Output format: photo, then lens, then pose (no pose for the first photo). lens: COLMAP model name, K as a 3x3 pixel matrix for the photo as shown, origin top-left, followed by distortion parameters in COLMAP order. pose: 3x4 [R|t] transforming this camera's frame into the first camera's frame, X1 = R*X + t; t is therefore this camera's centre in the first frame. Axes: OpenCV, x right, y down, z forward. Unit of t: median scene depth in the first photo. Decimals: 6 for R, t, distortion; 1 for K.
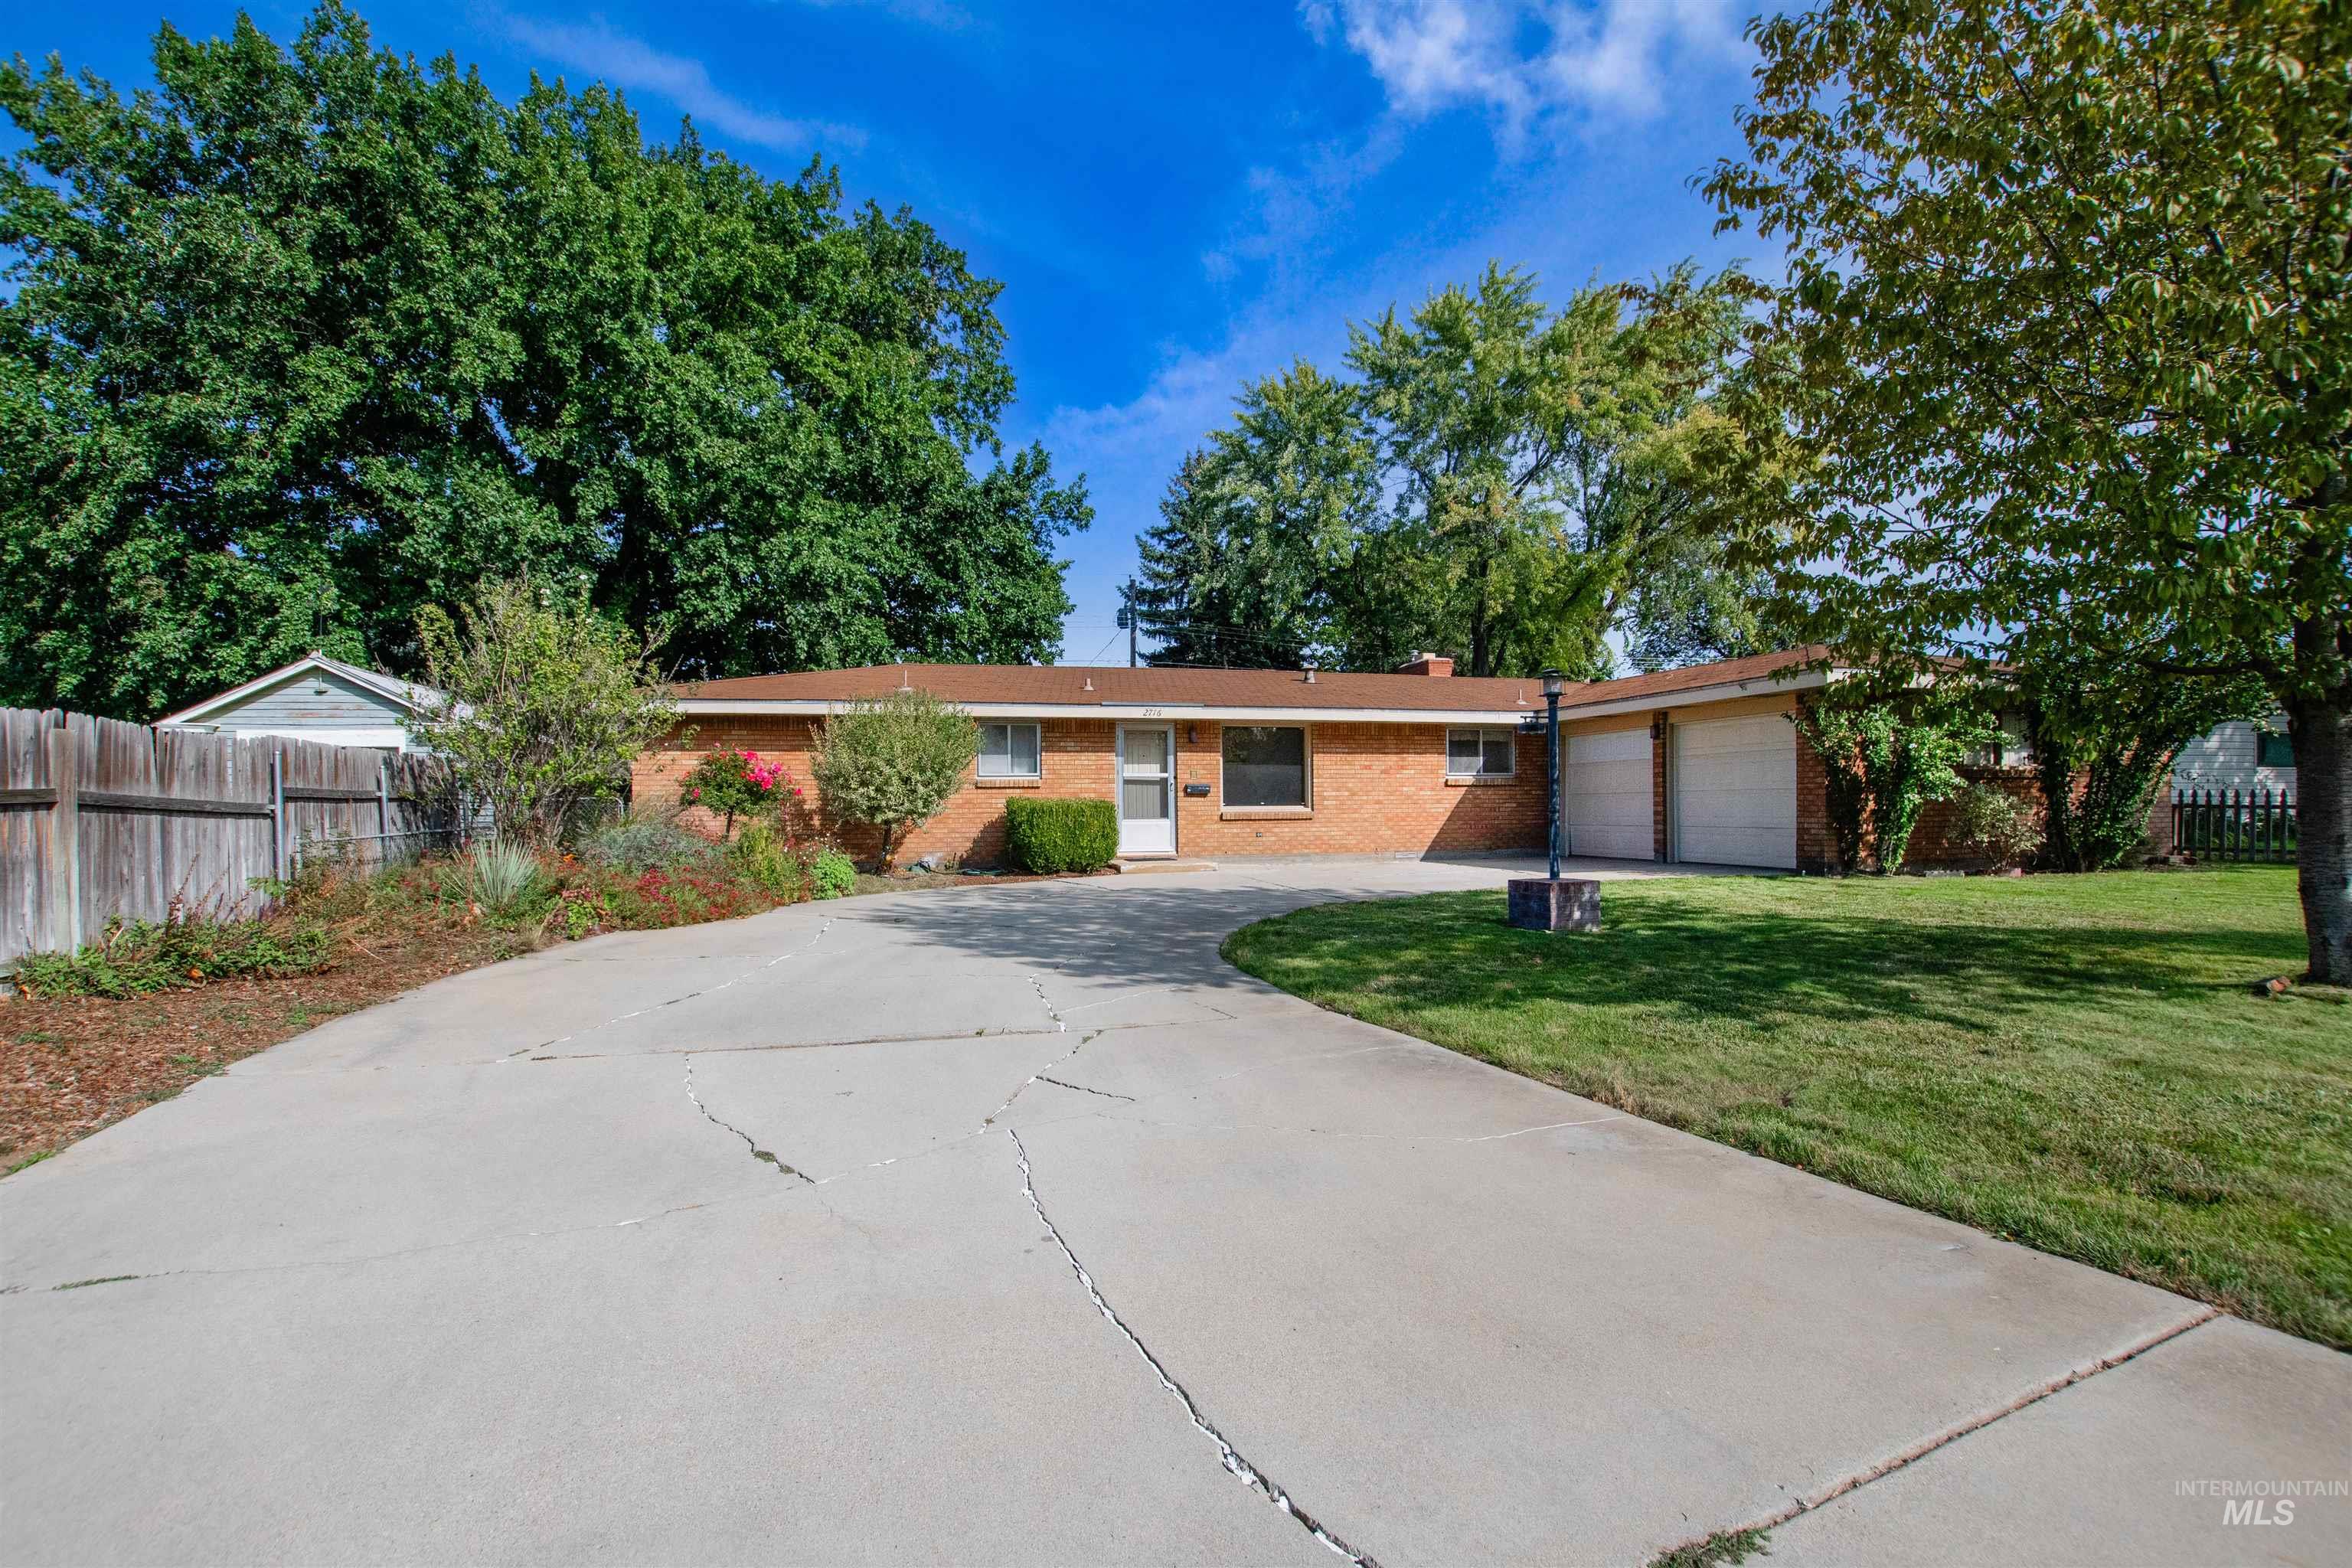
lens RADIAL K [[1029.7, 0, 1180.0], [0, 1029.7, 833.9], [0, 0, 1]] dist [-0.051496, 0.014064]
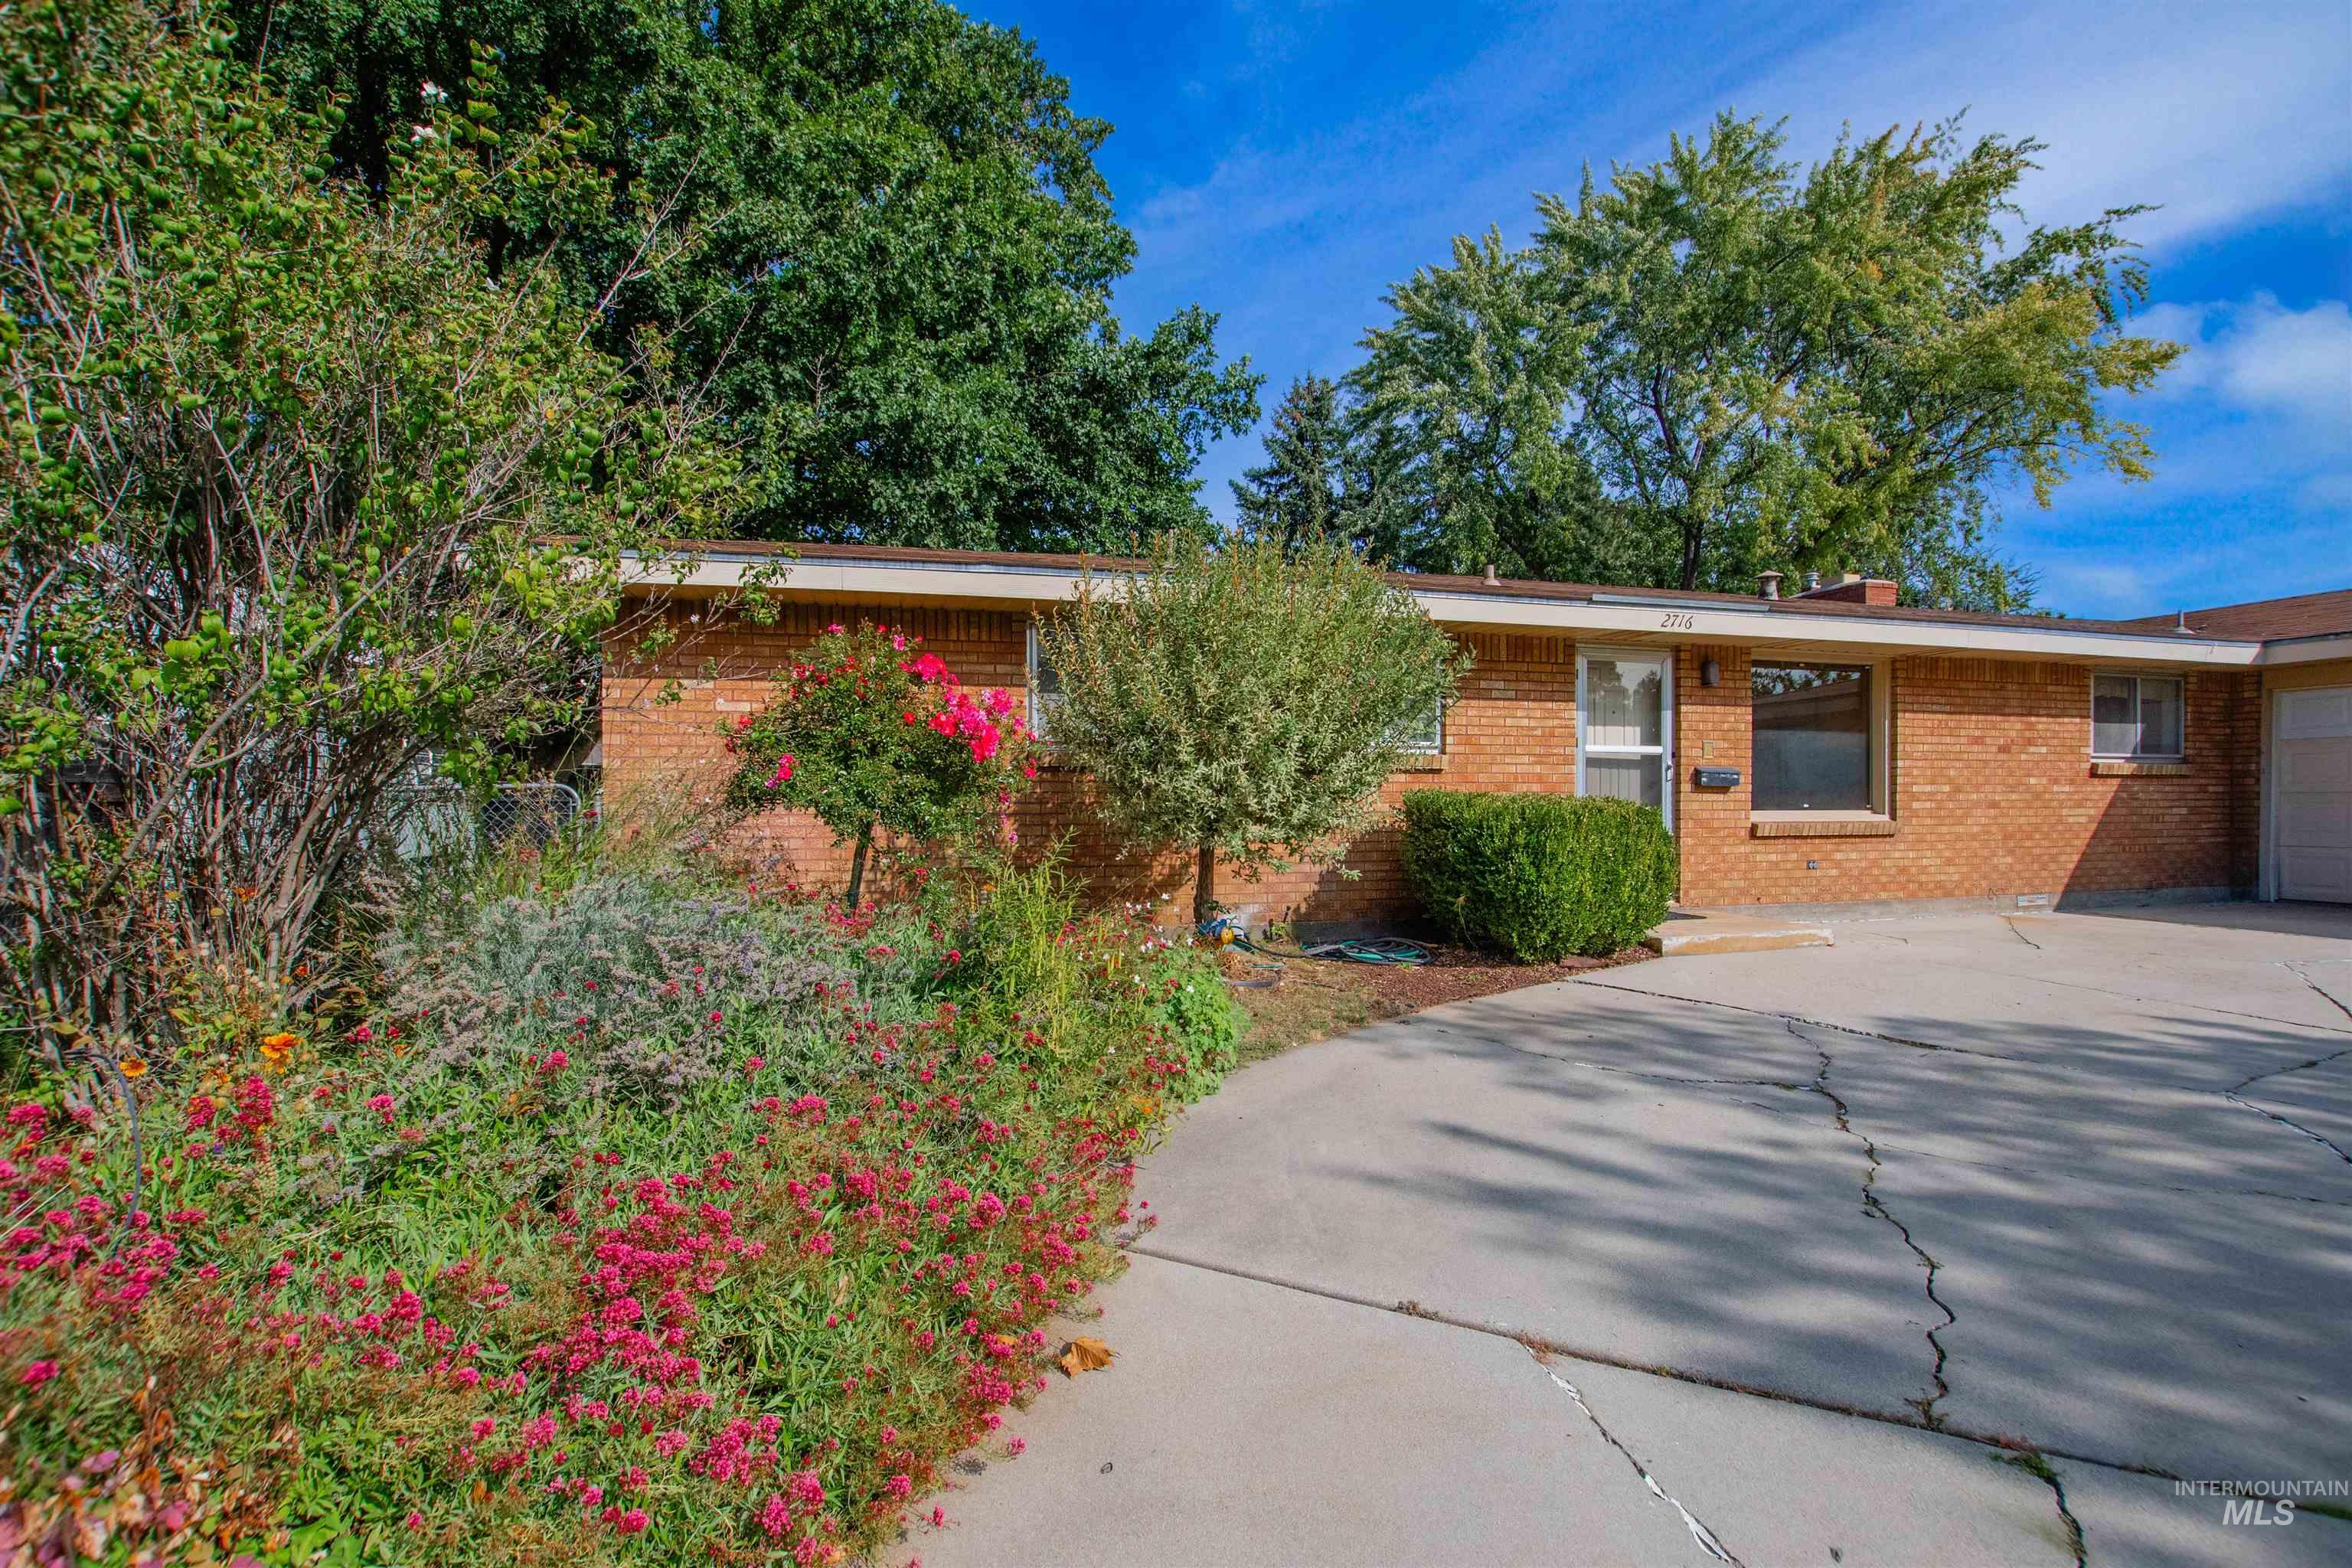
lens RADIAL K [[1045.5, 0, 1176.0], [0, 1045.5, 784.0], [0, 0, 1]] dist [0.007890, -0.000095]
pose [[0.999951, 0.007590, -0.006383, -0.247742], [-0.007855, 0.999062, -0.042592, -0.015596], [0.006054, 0.042640, 0.999072, 0.473945]]
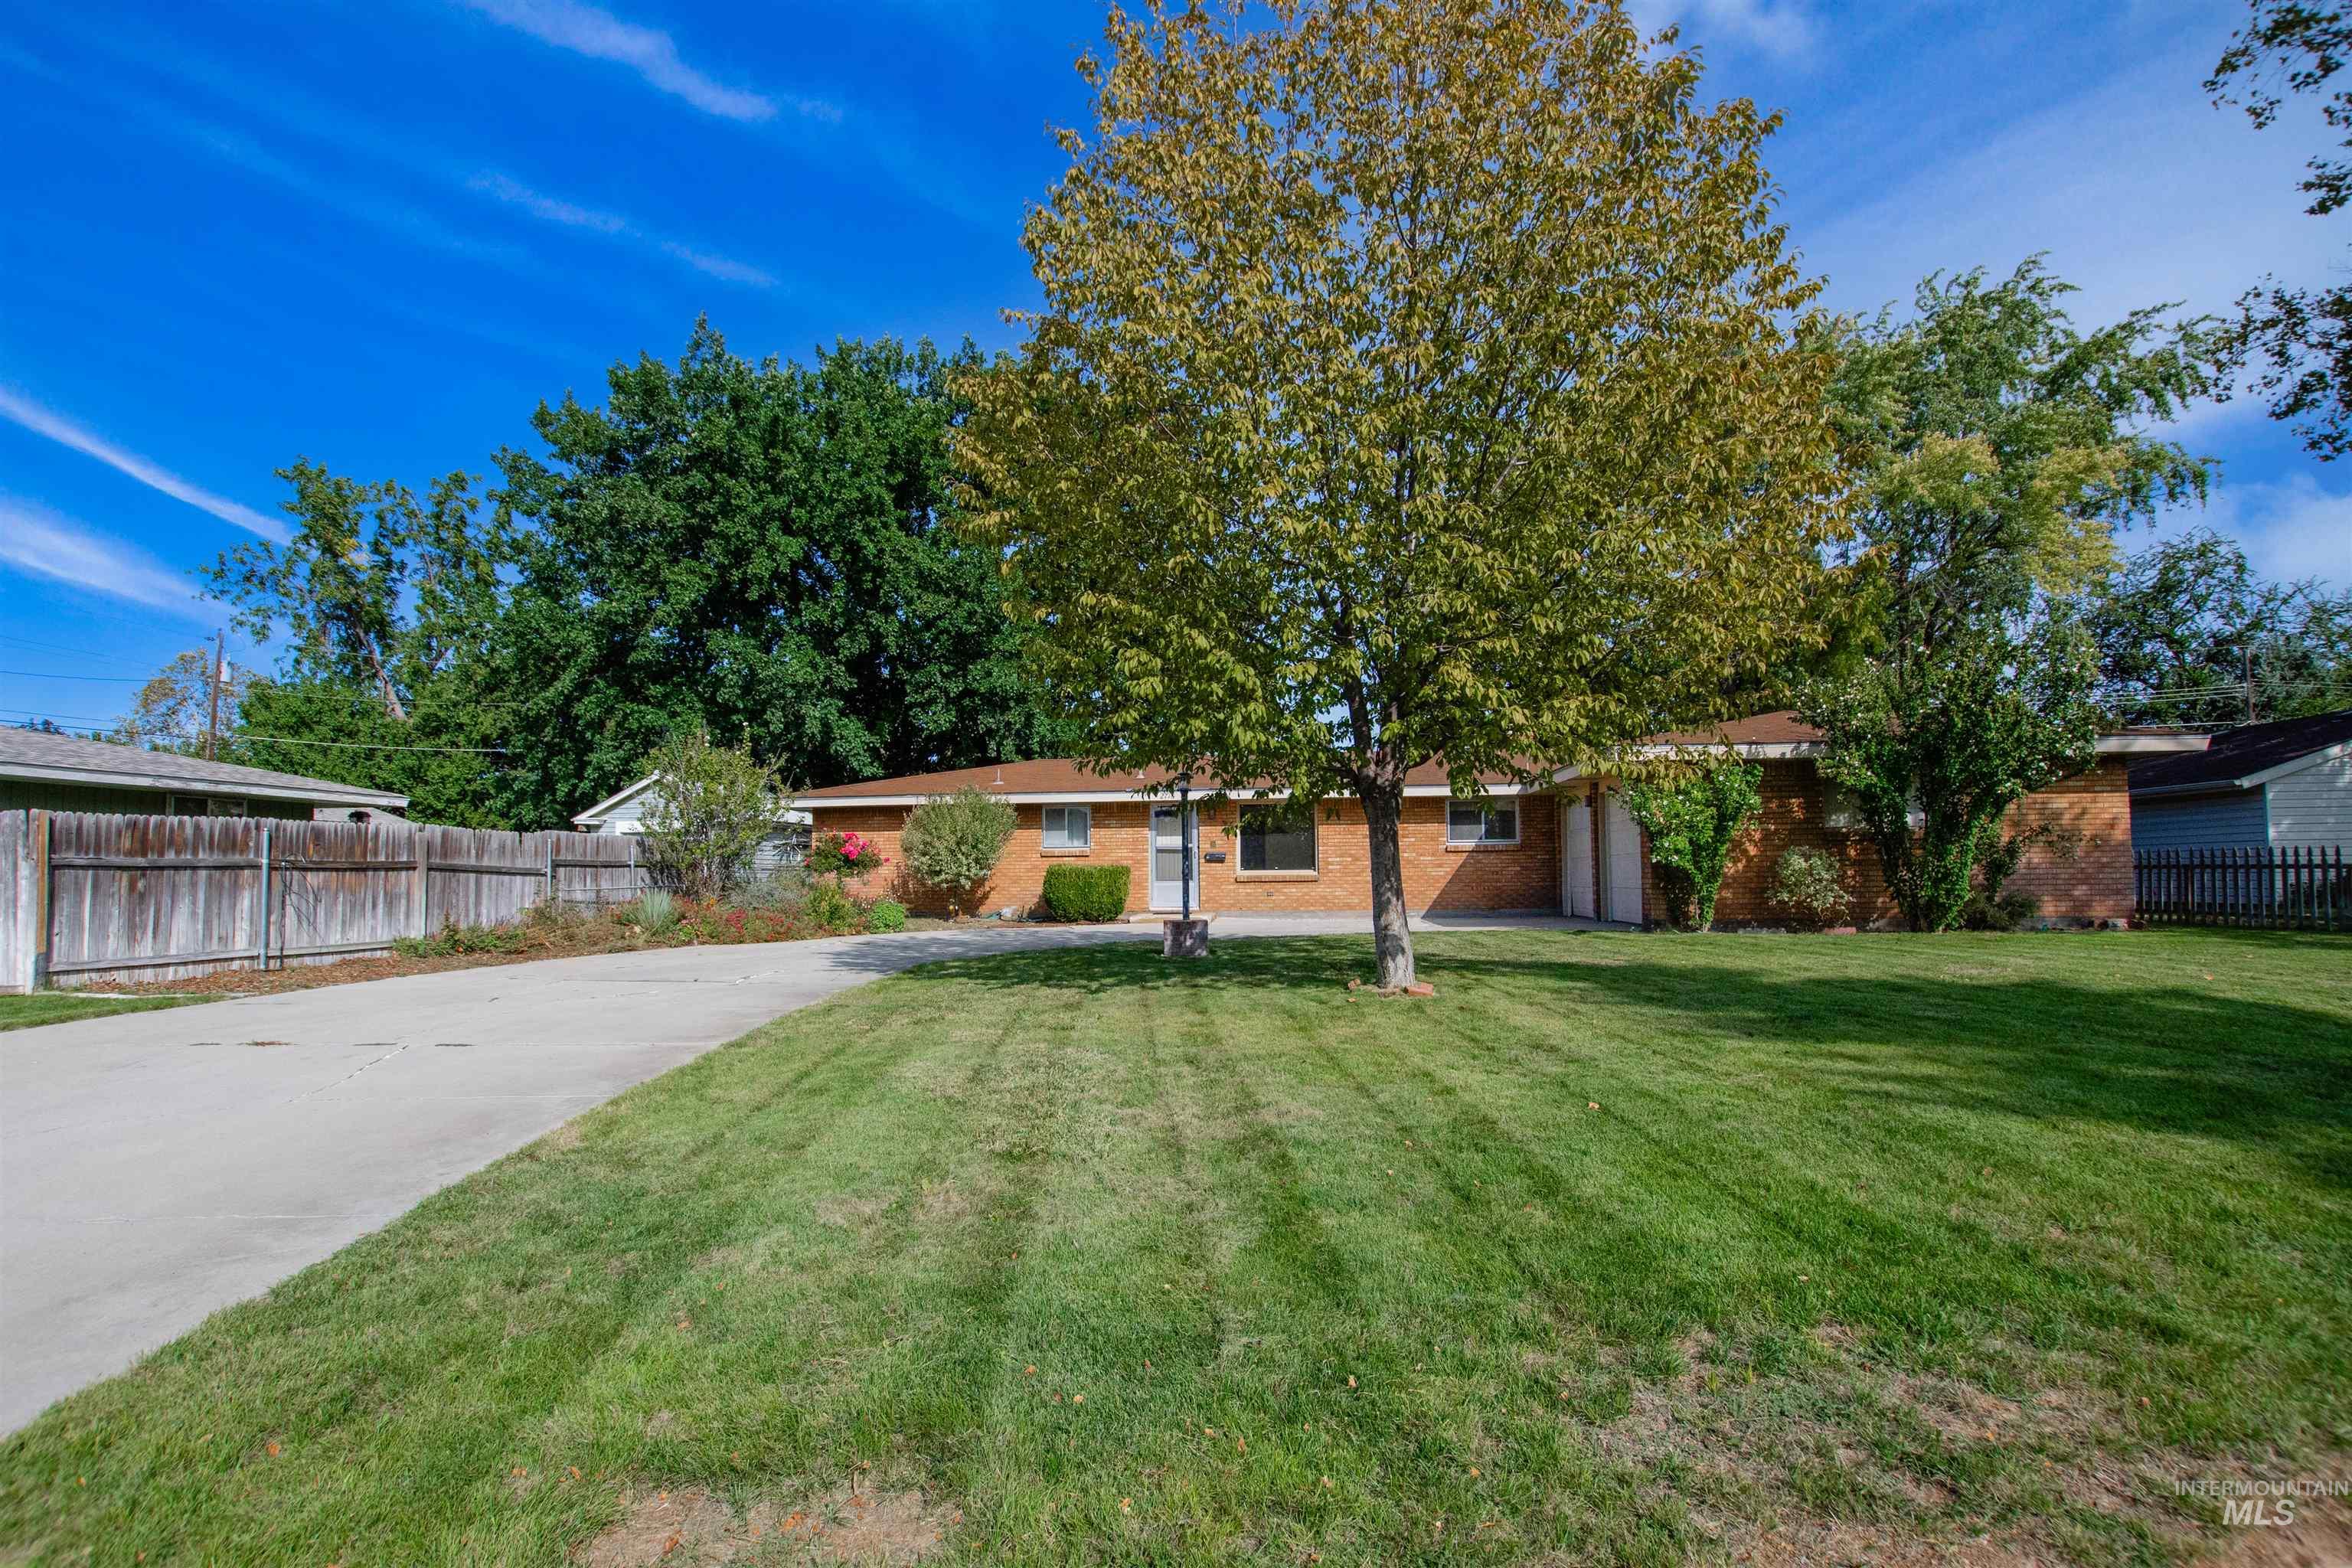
lens RADIAL K [[1055.2, 0, 1173.7], [0, 1055.2, 813.5], [0, 0, 1]] dist [0.011317, -0.003836]
pose [[0.929532, -0.022495, -0.368054, 0.432381], [-0.008572, 0.996550, -0.082556, 0.009867], [0.368642, 0.079893, 0.926132, -0.185591]]
